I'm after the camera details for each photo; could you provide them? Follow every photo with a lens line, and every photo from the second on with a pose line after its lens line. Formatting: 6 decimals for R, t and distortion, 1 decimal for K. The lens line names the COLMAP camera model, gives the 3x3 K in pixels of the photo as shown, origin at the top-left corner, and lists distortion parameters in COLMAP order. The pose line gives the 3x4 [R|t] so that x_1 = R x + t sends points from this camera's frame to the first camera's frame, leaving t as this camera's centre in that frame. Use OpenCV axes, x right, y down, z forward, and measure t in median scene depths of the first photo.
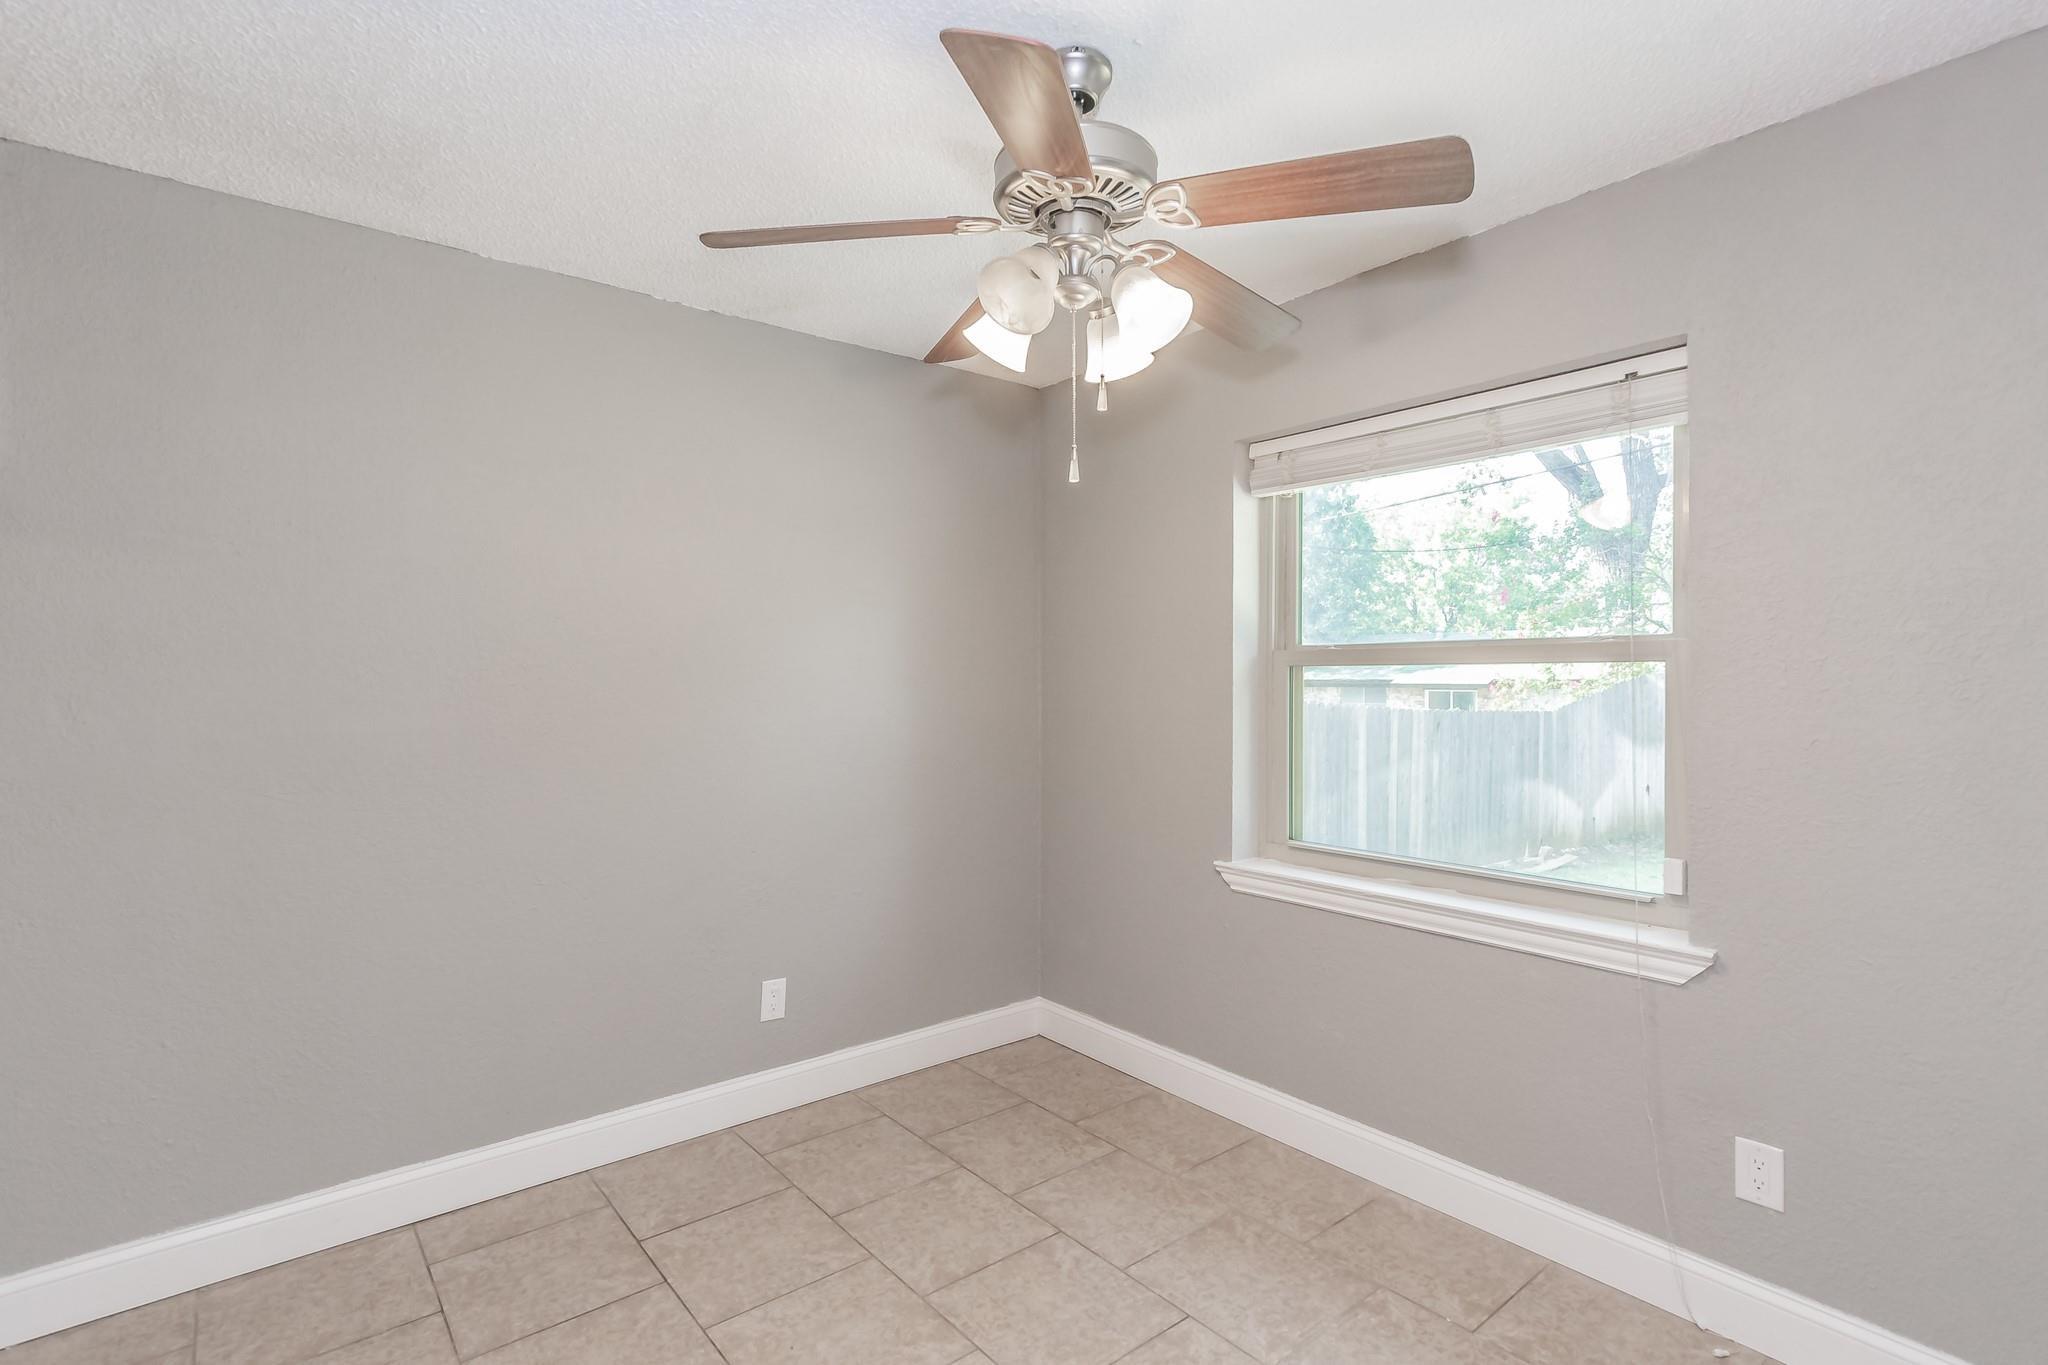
lens RADIAL K [[957.1, 0, 1021.3], [0, 957.1, 684.0], [0, 0, 1]] dist [0.002692, -0.000153]
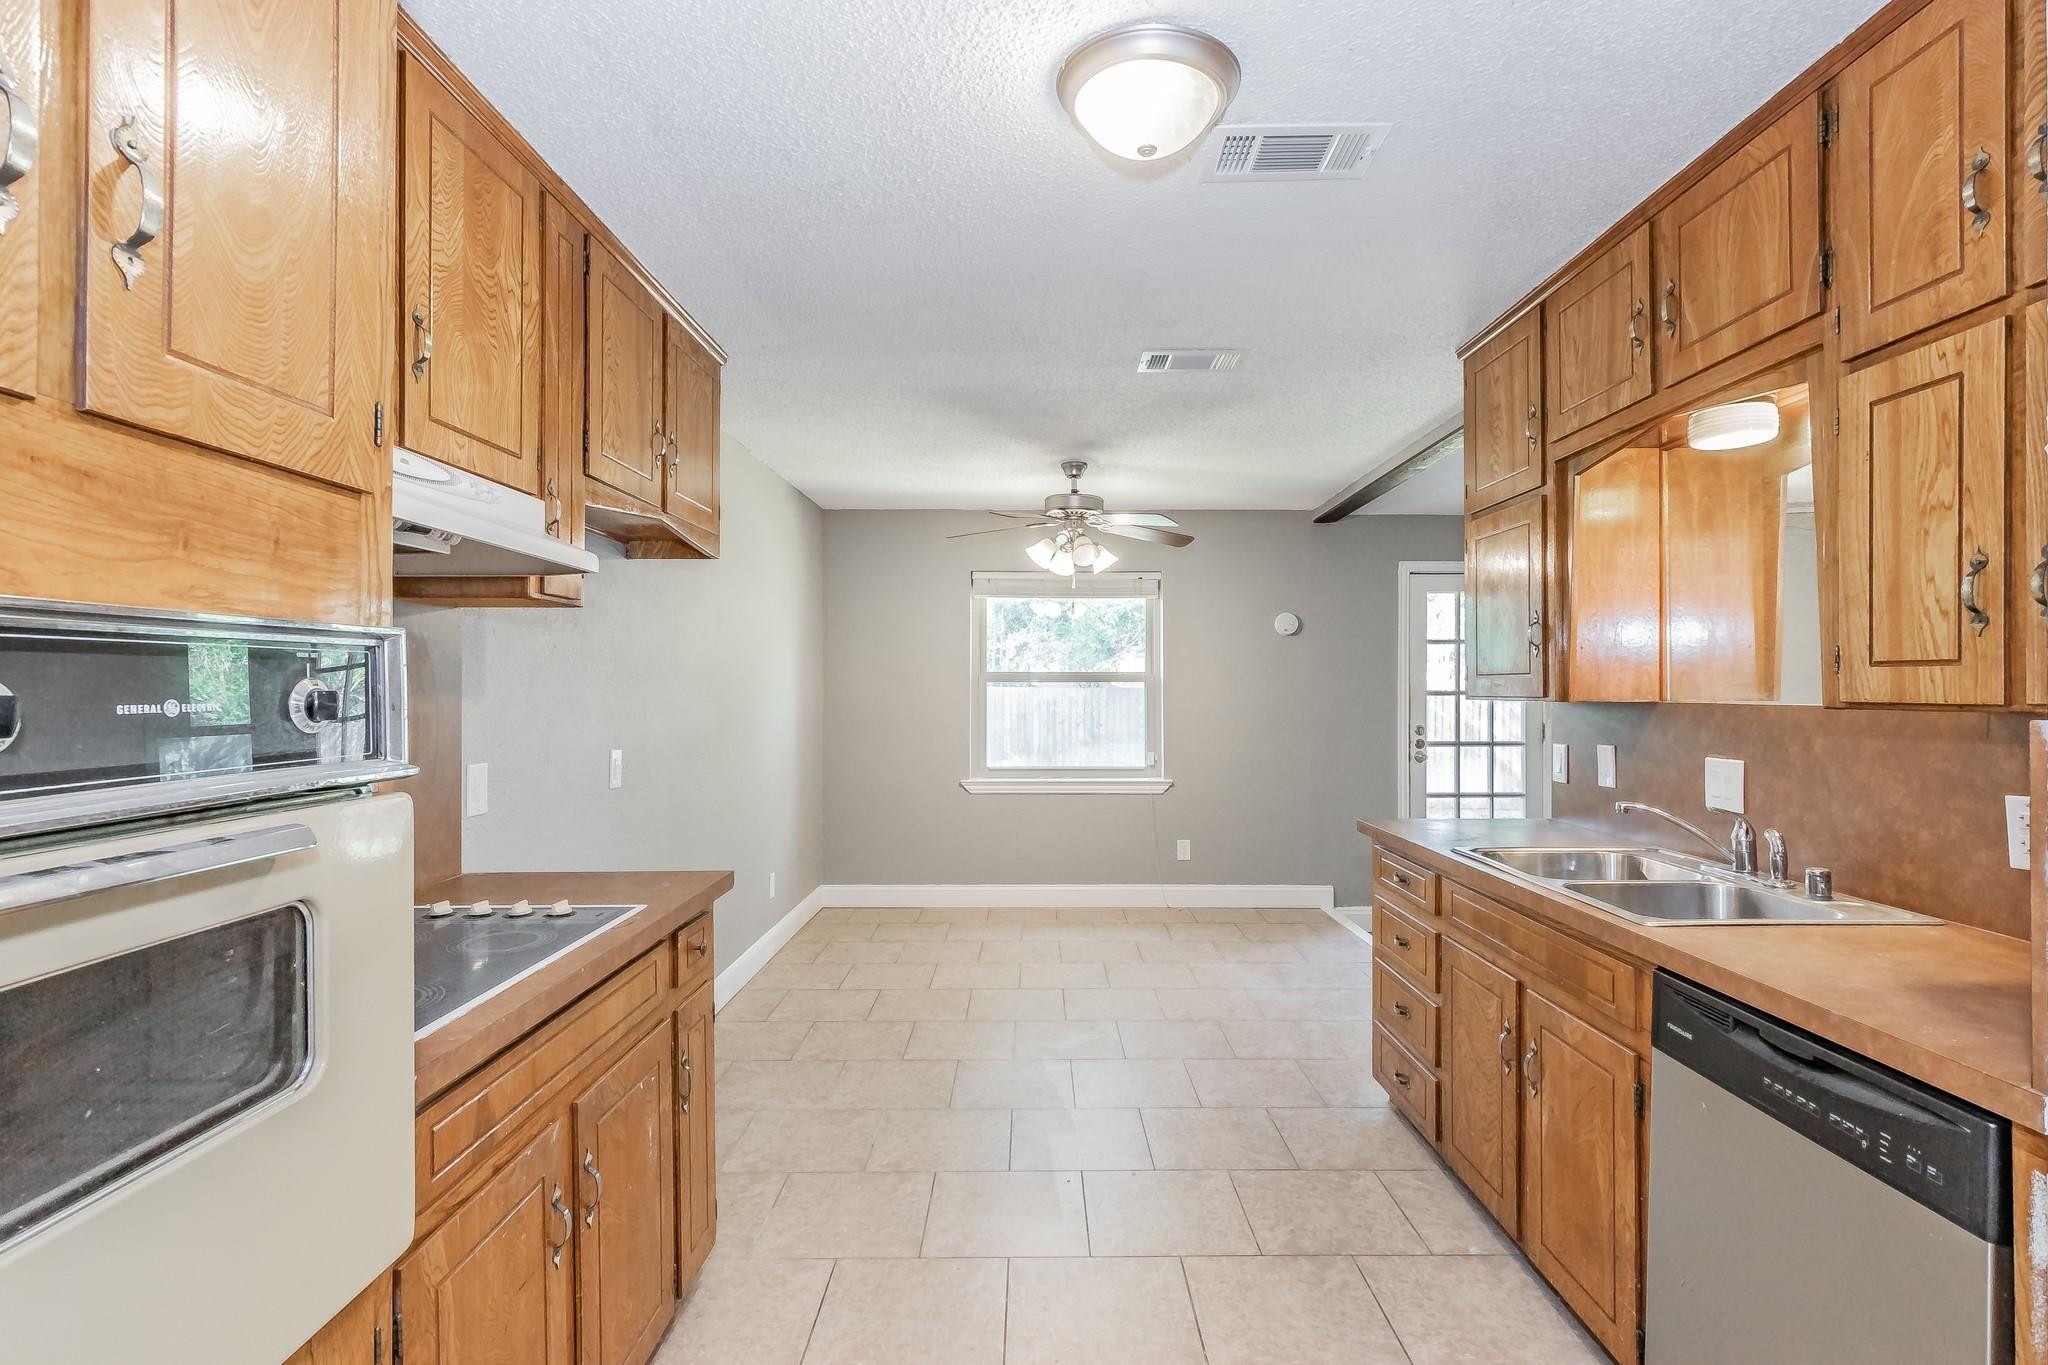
lens RADIAL K [[930.8, 0, 1032.5], [0, 930.8, 678.8], [0, 0, 1]] dist [0.000510, -0.000058]
pose [[0.638723, 0.009527, 0.769378, -1.552807], [0.002136, 0.999898, -0.014154, 0.005043], [-0.769434, 0.010684, 0.638637, -0.451796]]
